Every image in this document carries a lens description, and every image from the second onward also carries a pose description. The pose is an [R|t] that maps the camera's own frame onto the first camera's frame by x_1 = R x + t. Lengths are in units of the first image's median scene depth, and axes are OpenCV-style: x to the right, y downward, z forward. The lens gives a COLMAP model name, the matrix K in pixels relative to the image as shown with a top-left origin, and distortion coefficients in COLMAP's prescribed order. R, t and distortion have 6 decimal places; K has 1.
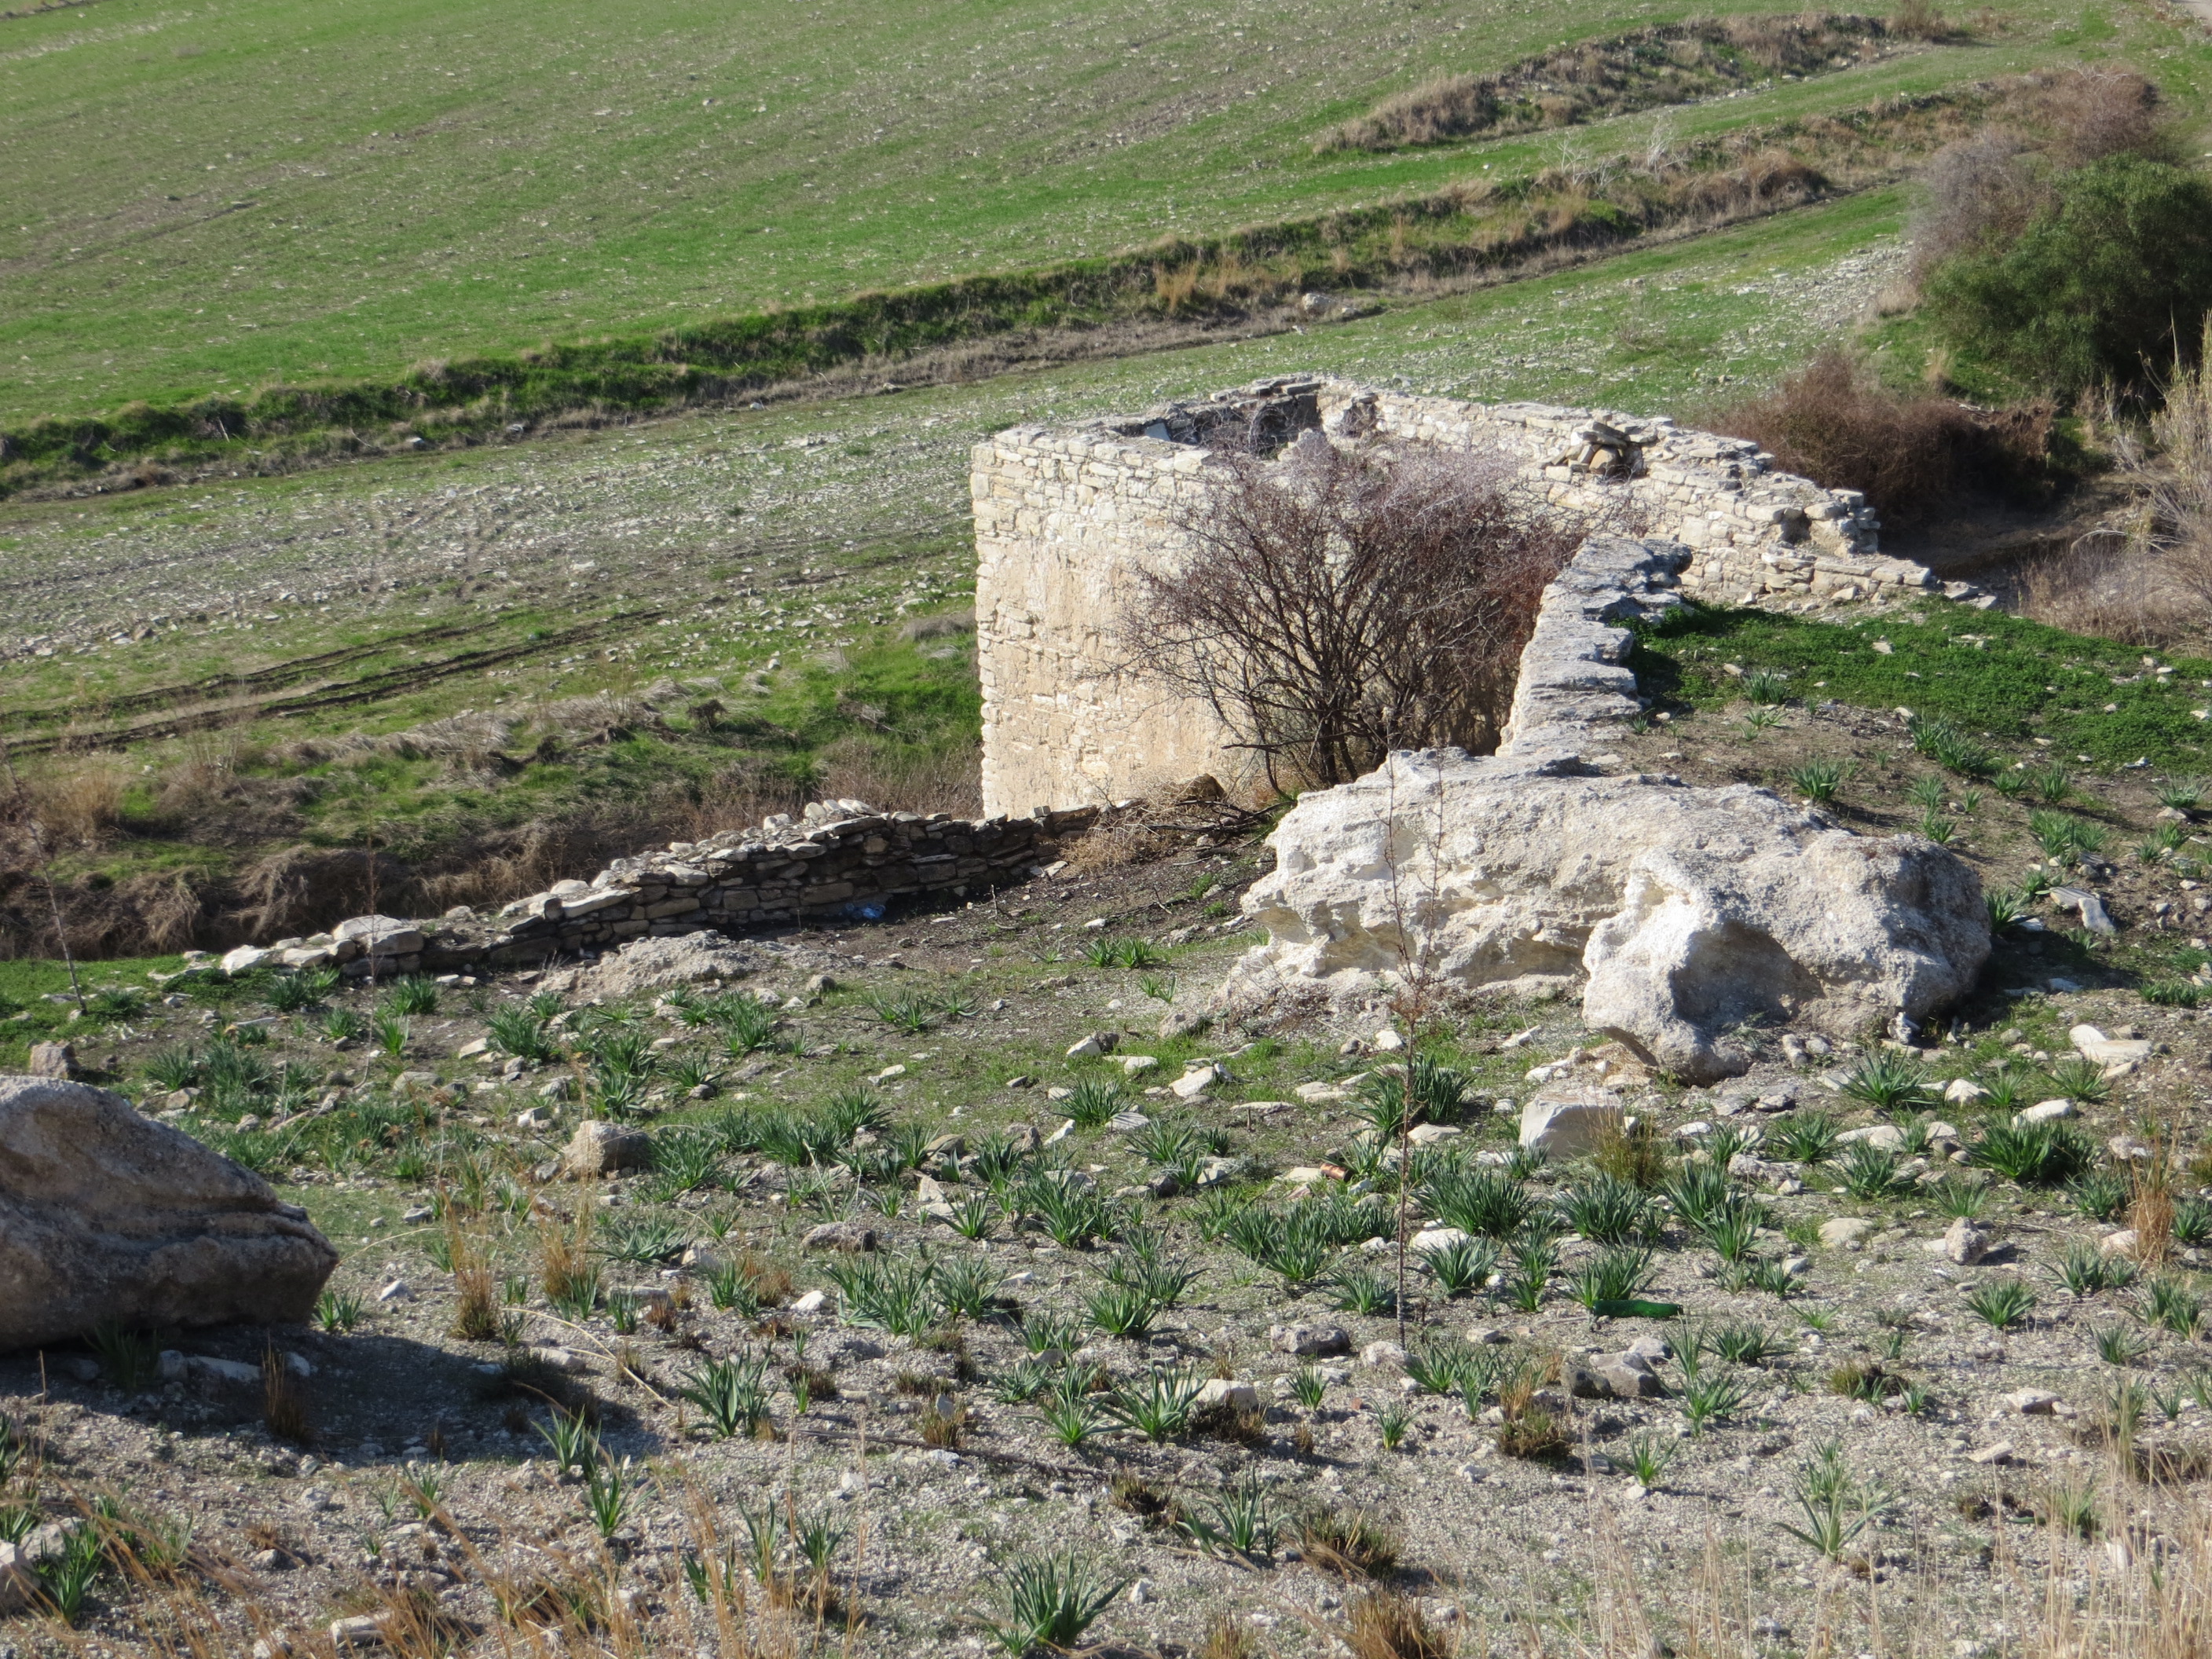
lens RADIAL K [[3483.6, 0, 1094.5], [0, 3483.6, 836.1], [0, 0, 1]] dist [-0.054578, 0.000000]
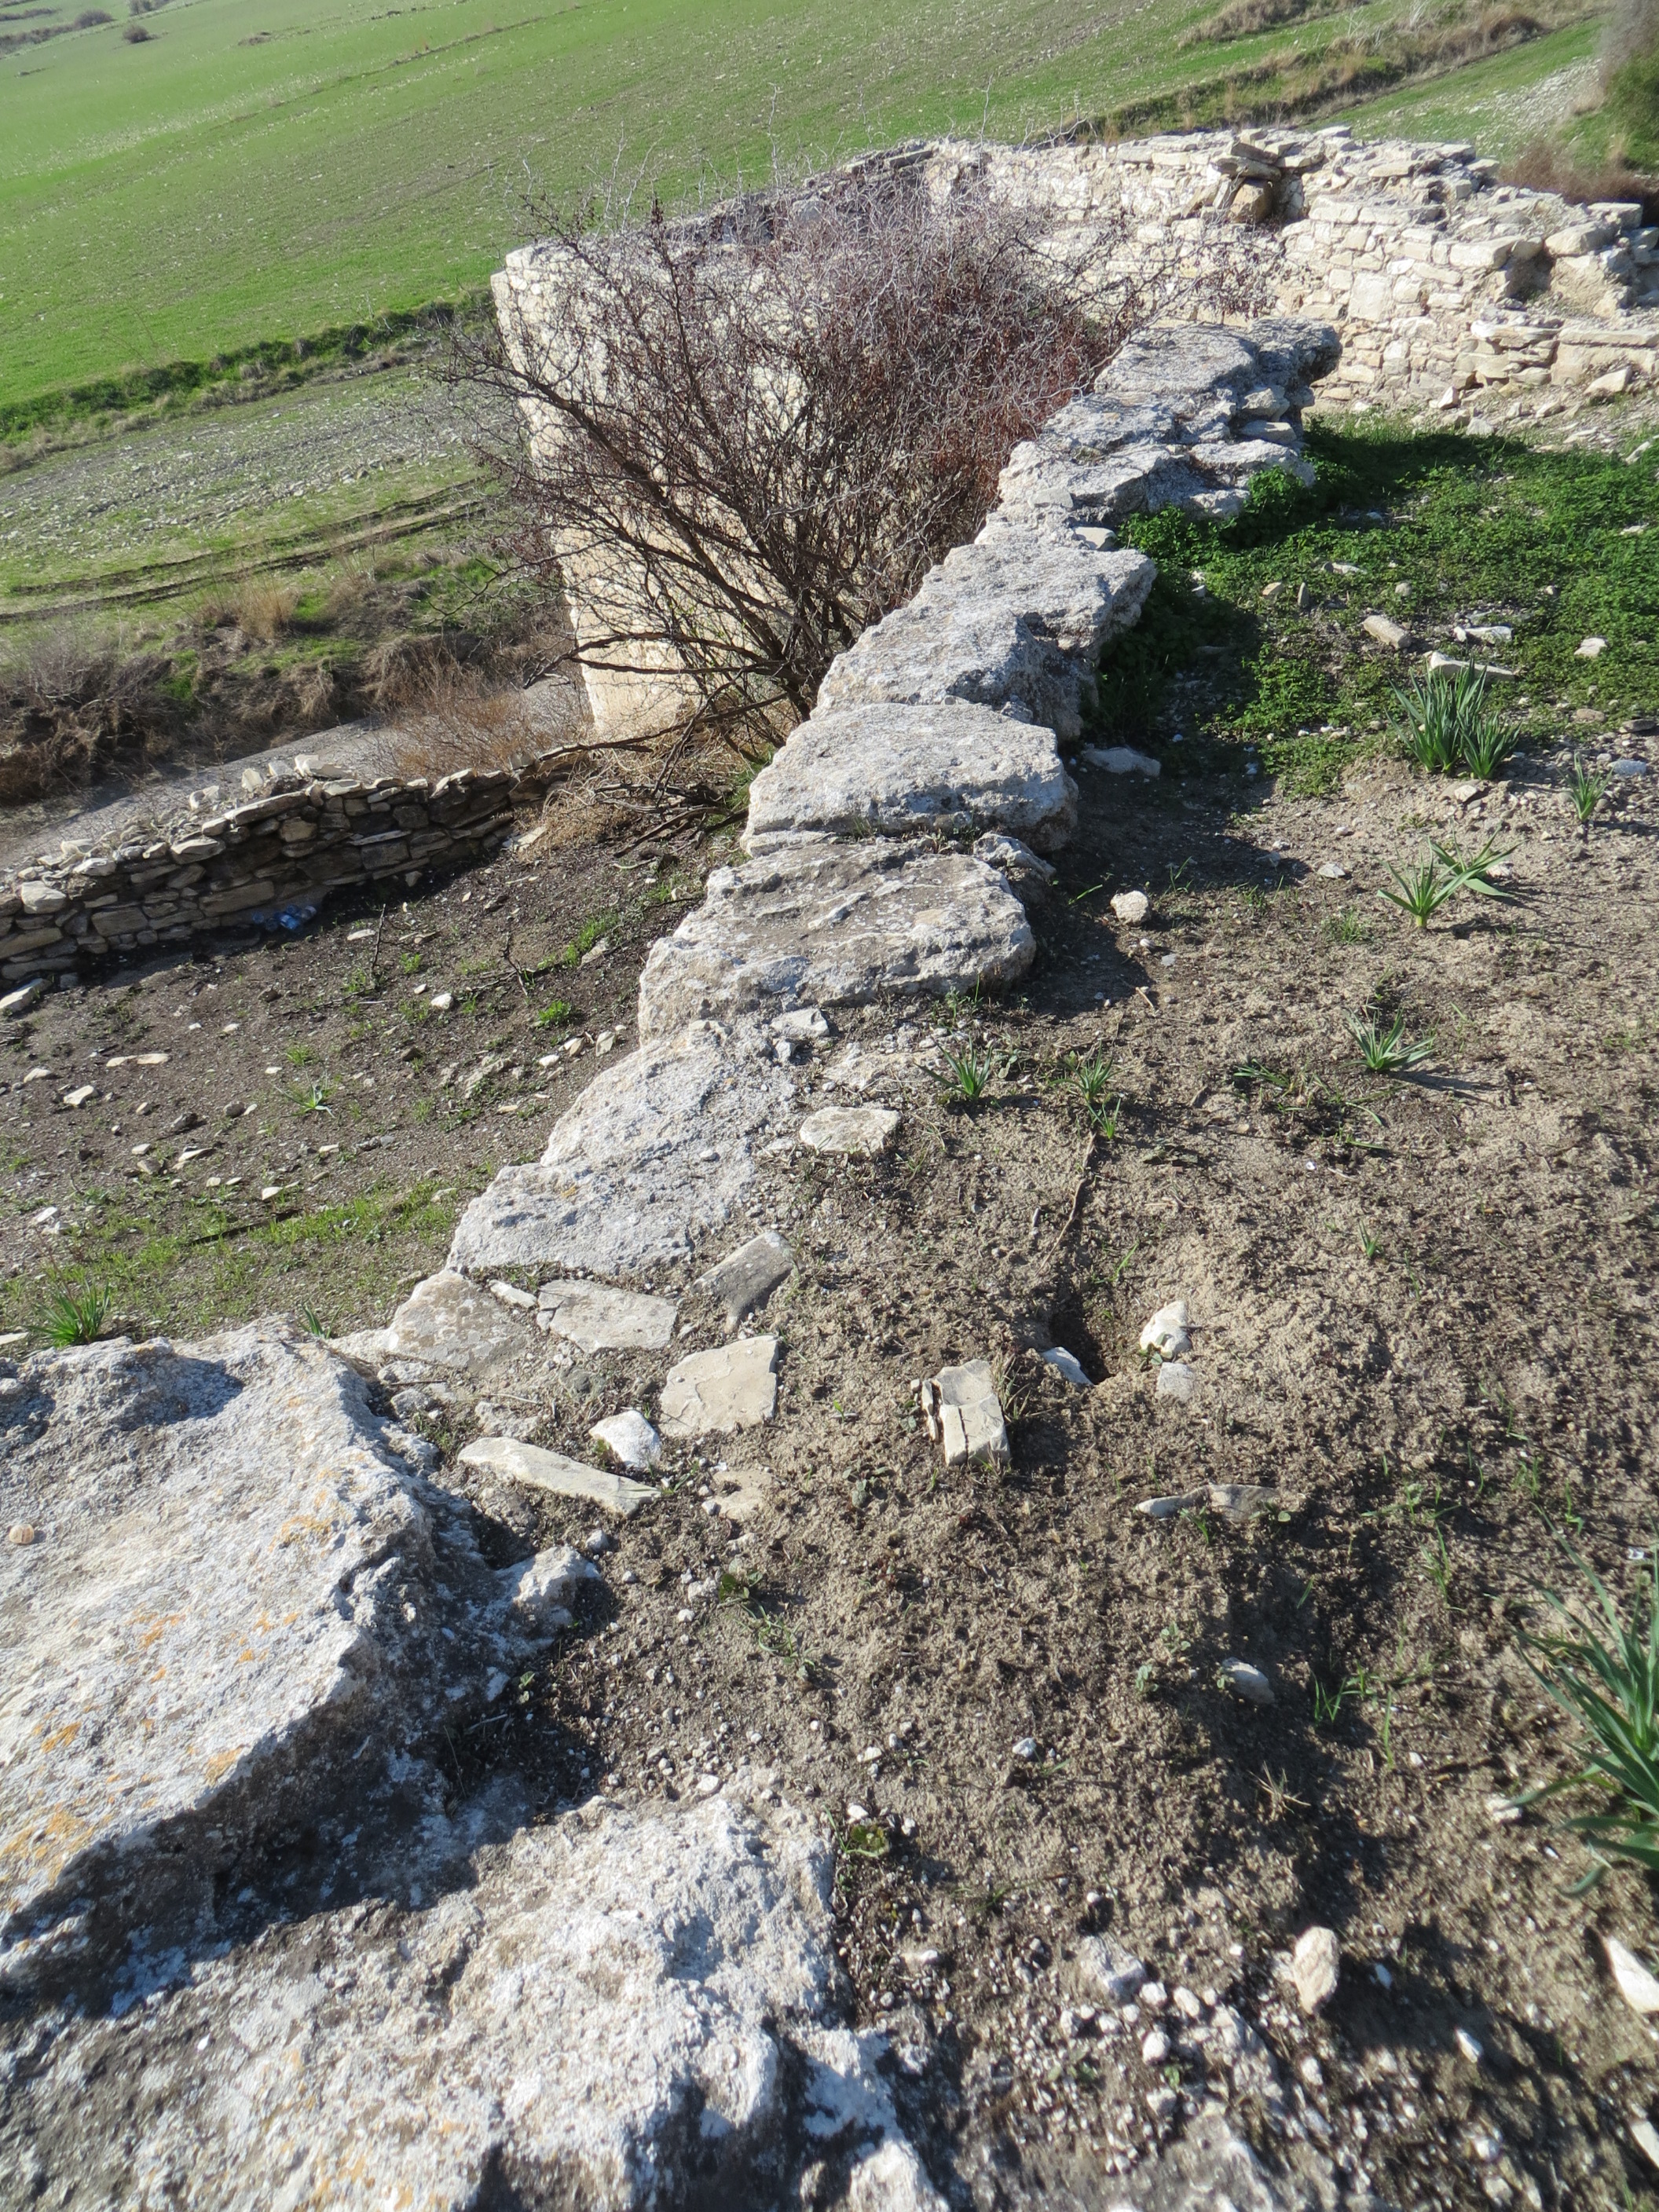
lens RADIAL K [[1664.0, 0, 836.3], [0, 1664.0, 1077.2], [0, 0, 1]] dist [-0.015754, 0.004292]
pose [[0.984439, -0.023220, -0.174184, 0.123883], [0.078505, 0.944928, 0.317724, -0.054936], [0.157214, -0.326454, 0.932047, 0.637459]]
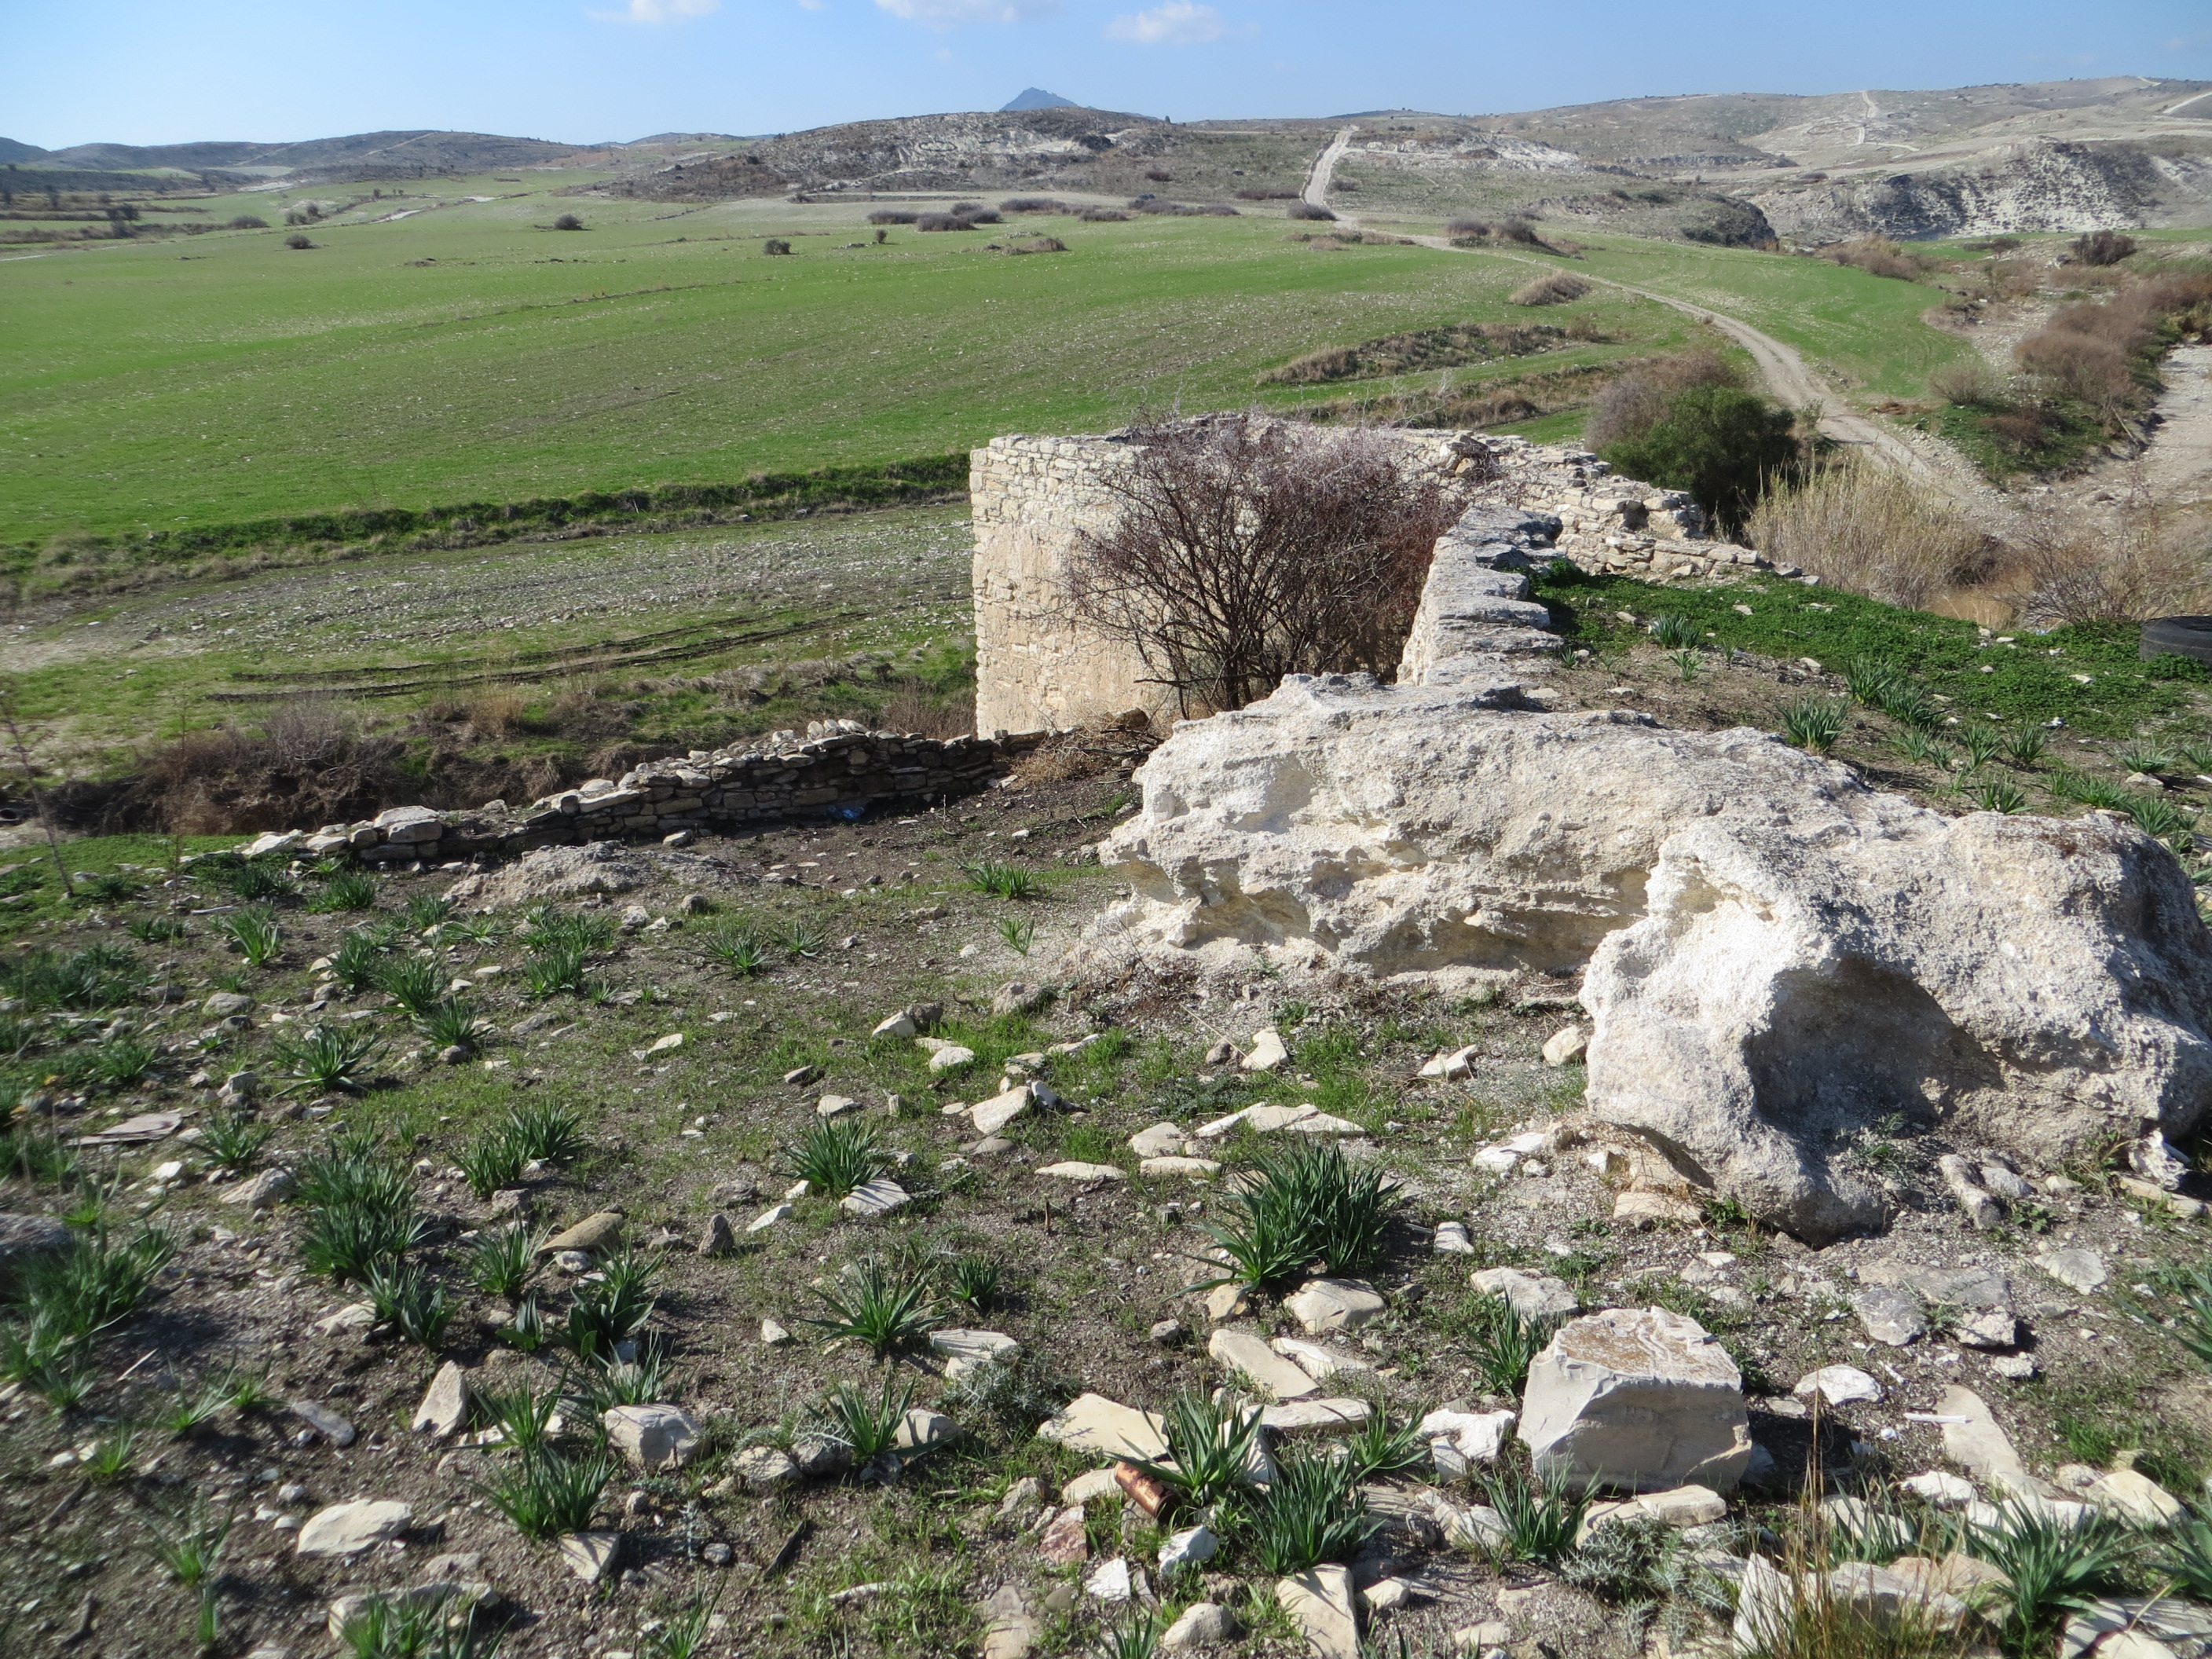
lens RADIAL K [[1664.0, 0, 1091.1], [0, 1664.0, 820.1], [0, 0, 1]] dist [-0.015754, 0.004292]
pose [[0.998989, 0.033934, -0.029493, 0.035751], [-0.032631, 0.998517, 0.043588, -0.003800], [0.030928, -0.042582, 0.998614, 0.417365]]
